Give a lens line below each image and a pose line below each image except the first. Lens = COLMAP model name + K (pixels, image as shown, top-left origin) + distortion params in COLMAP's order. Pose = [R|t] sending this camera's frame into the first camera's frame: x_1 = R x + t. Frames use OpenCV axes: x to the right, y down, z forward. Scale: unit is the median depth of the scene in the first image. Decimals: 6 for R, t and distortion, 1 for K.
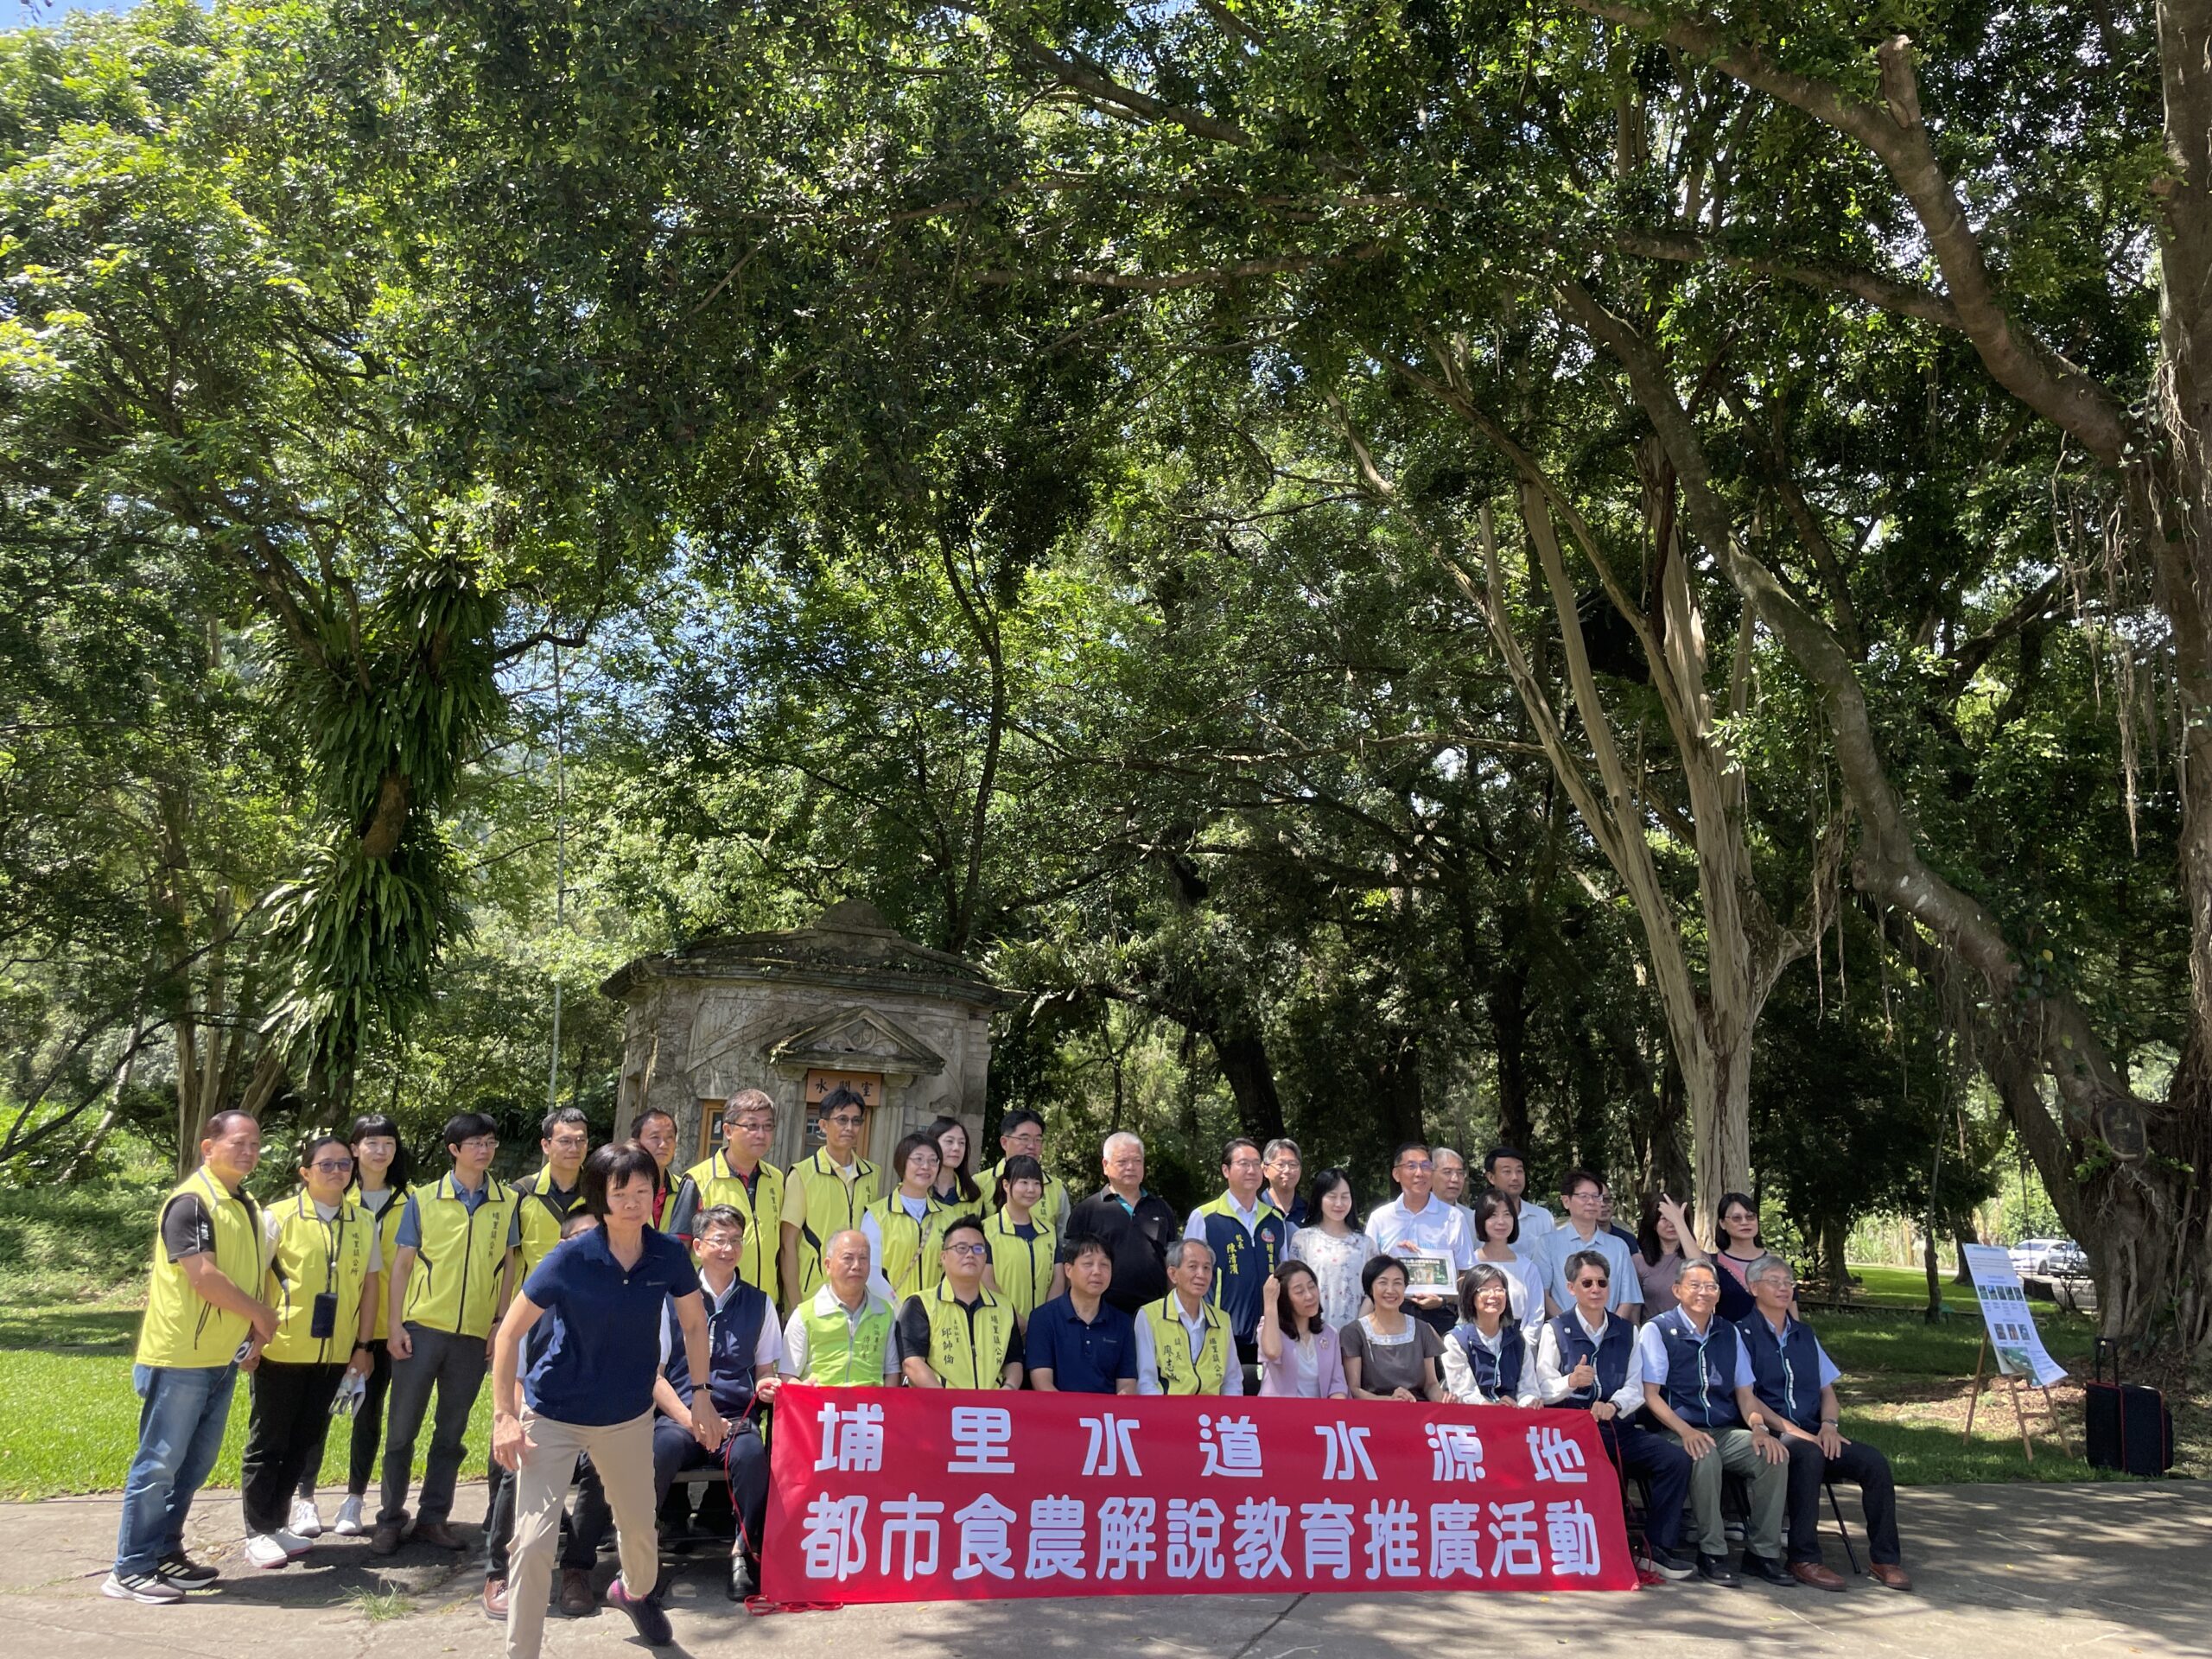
lens RADIAL K [[1649.8, 0, 1106.0], [0, 1649.8, 829.5], [0, 0, 1]] dist [0.008220, 0.001953]
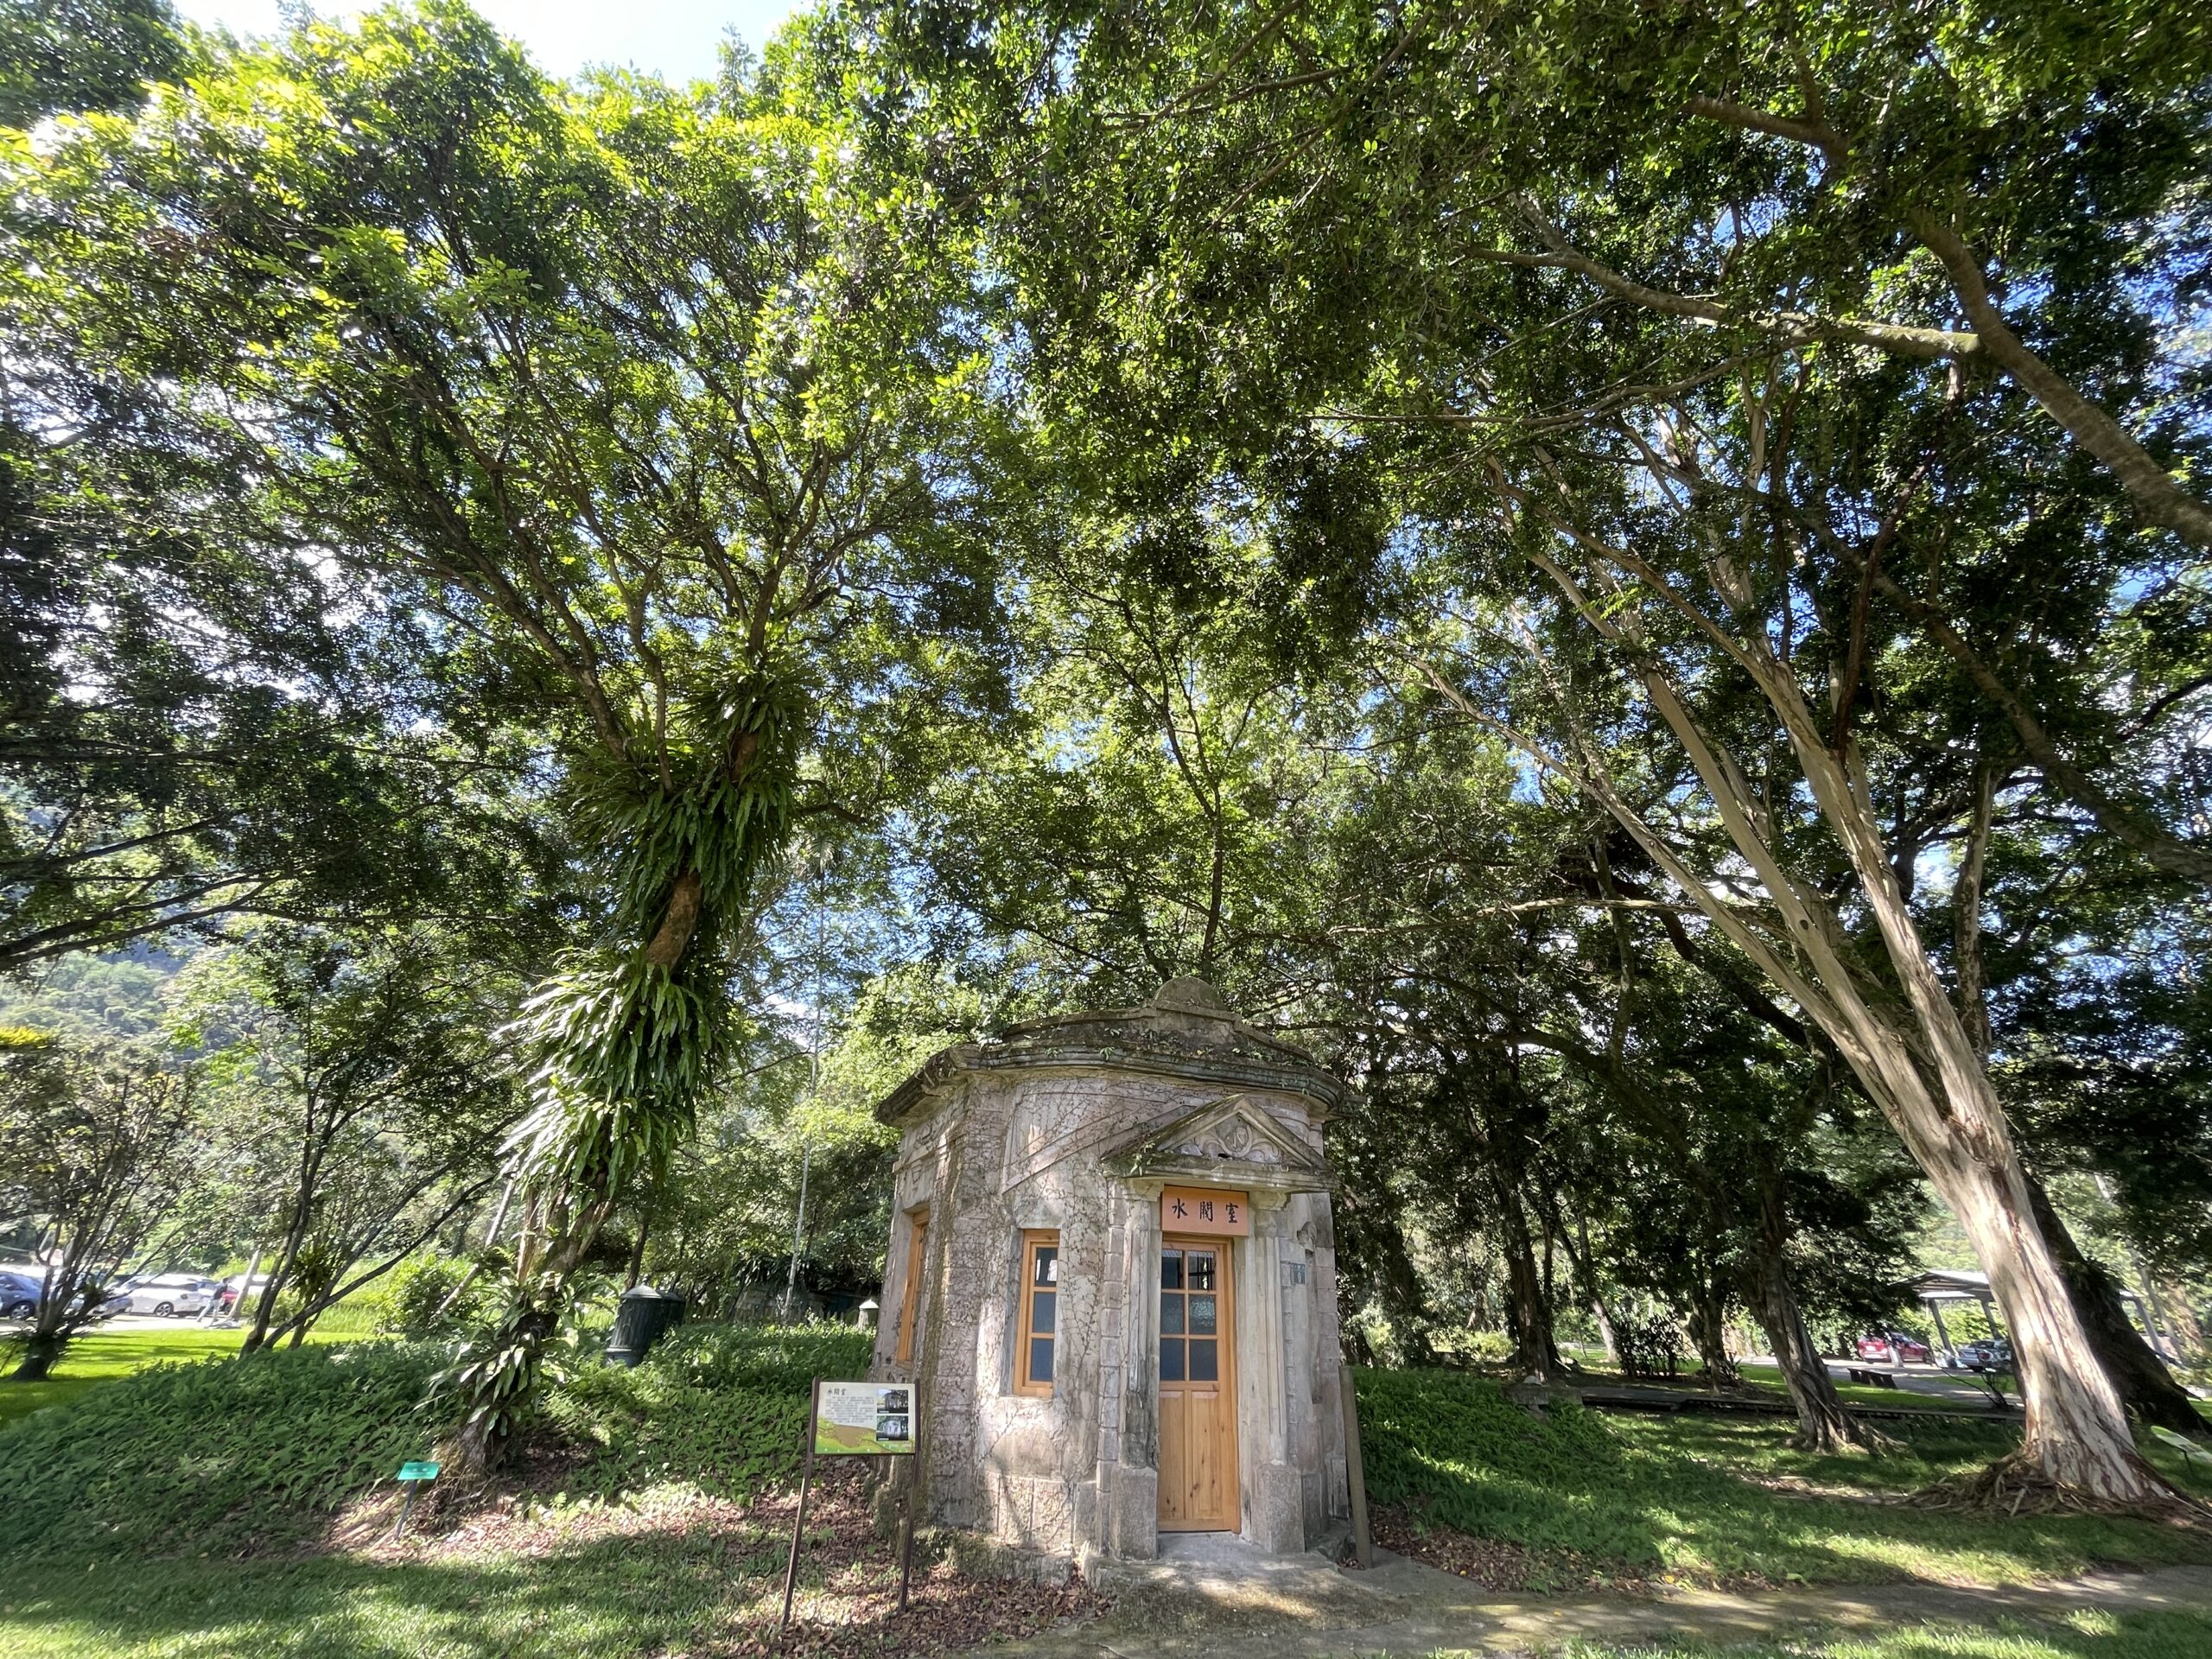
lens RADIAL K [[877.8, 0, 1106.0], [0, 877.8, 829.5], [0, 0, 1]] dist [0.000322, 0.000029]
pose [[0.999875, -0.015176, 0.004516, -0.186338], [0.015834, 0.960198, -0.278871, 0.089889], [-0.000104, 0.278907, 0.960318, 0.498719]]
